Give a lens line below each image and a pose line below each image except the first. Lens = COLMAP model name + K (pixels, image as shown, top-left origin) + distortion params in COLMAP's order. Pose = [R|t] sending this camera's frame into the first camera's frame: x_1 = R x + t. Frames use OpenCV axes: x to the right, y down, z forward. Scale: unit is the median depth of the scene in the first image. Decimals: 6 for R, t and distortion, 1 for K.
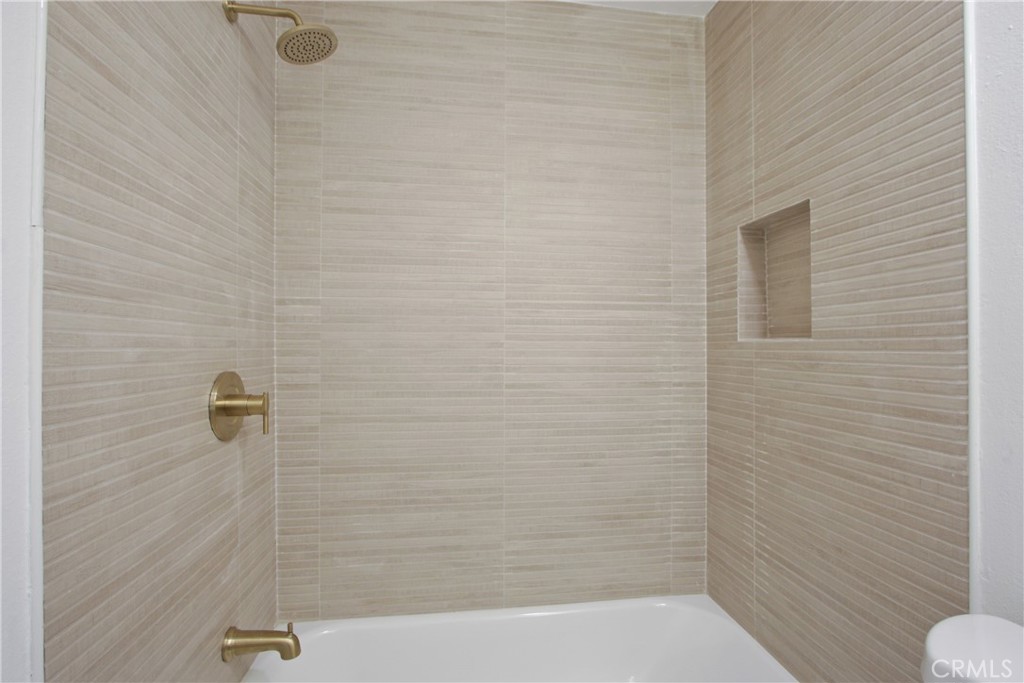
lens RADIAL K [[482.3, 0, 515.7], [0, 482.3, 345.2], [0, 0, 1]] dist [-0.018953, 0.000576]
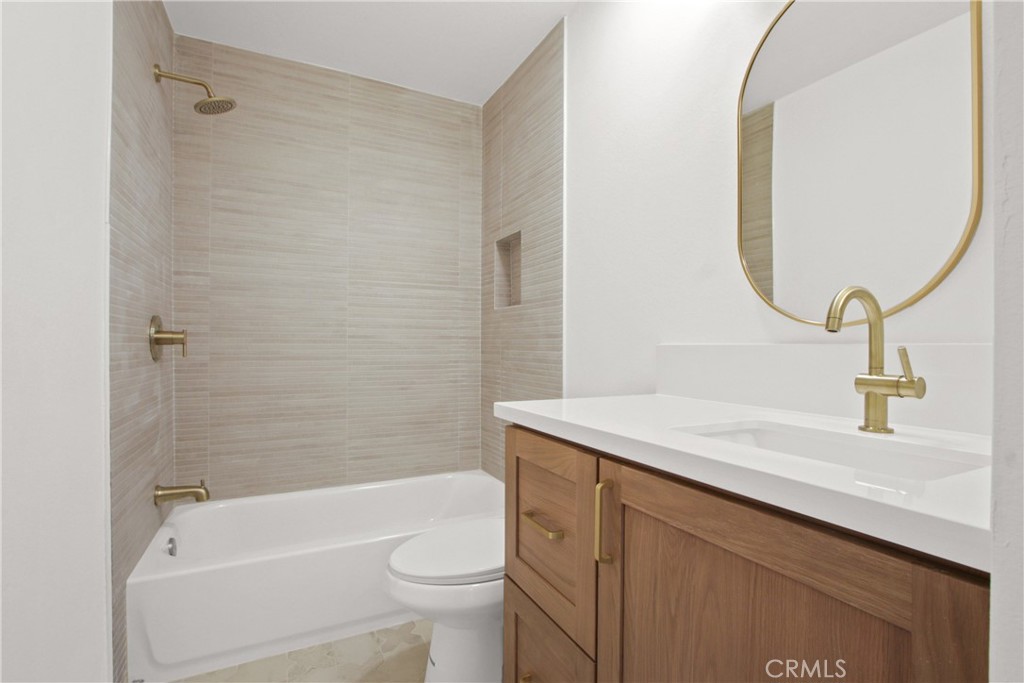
lens RADIAL K [[482.3, 0, 515.7], [0, 482.3, 345.2], [0, 0, 1]] dist [-0.018953, 0.000576]
pose [[0.948319, 0.002692, 0.317307, -0.001770], [-0.005562, 0.999951, 0.008142, 0.097154], [-0.317269, -0.009486, 0.948288, -0.591502]]
